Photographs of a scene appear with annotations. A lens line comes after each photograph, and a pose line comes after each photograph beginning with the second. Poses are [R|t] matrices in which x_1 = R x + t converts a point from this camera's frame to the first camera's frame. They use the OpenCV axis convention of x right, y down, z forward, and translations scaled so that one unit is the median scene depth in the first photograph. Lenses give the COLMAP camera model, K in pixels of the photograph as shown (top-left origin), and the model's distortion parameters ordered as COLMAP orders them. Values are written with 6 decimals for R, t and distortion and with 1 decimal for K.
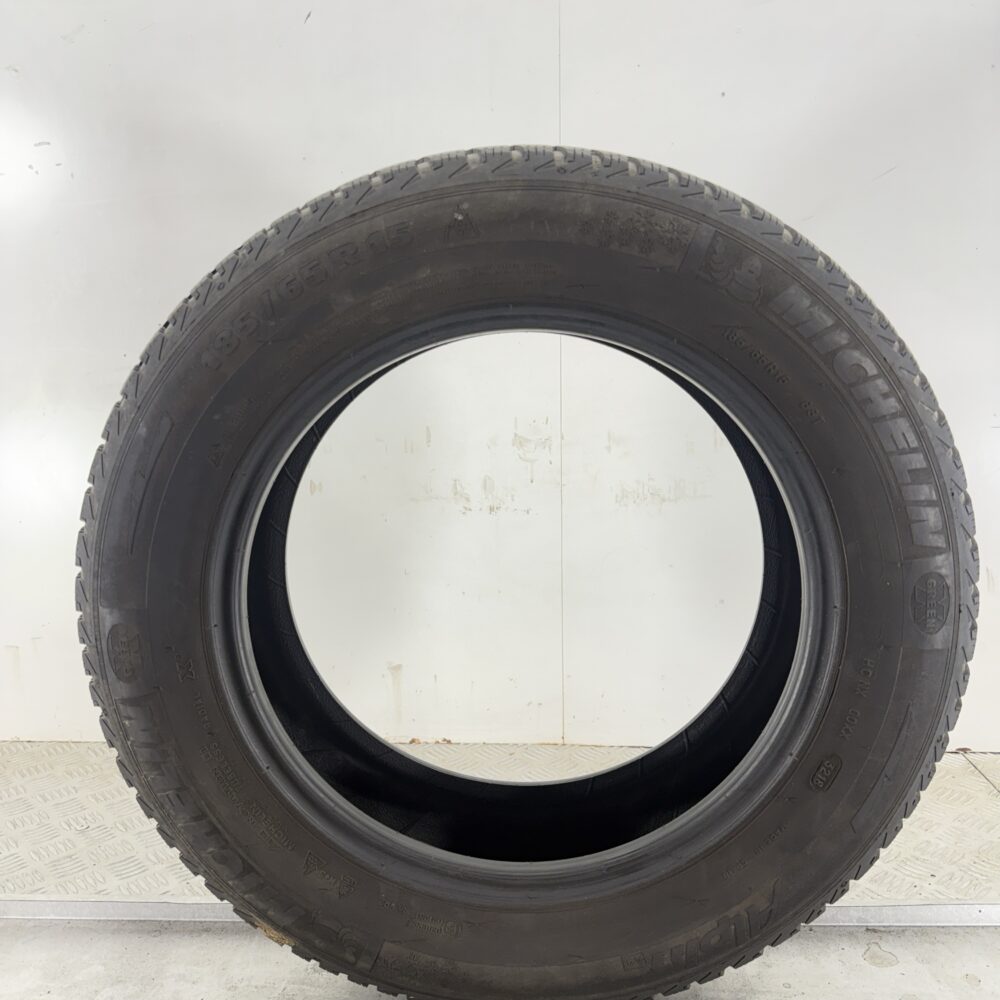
lens RADIAL K [[934.9, 0, 504.6], [0, 934.9, 489.4], [0, 0, 1]] dist [0.075067, 0.000000]
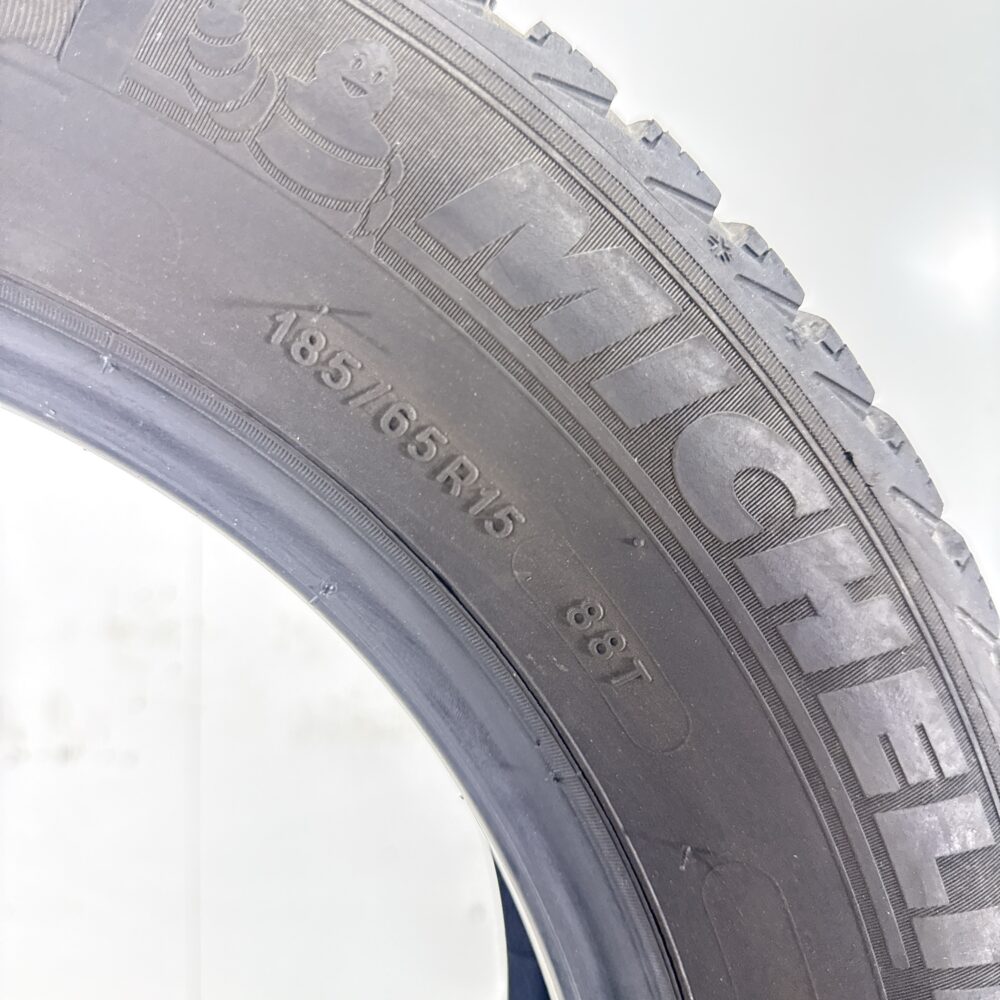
lens RADIAL K [[934.9, 0, 506.4], [0, 934.9, 504.0], [0, 0, 1]] dist [0.075067, 0.000000]
pose [[0.984560, 0.027815, 0.172822, 0.254253], [-0.003584, 0.990290, -0.138967, -0.084629], [-0.175009, 0.136202, 0.975100, 0.746012]]
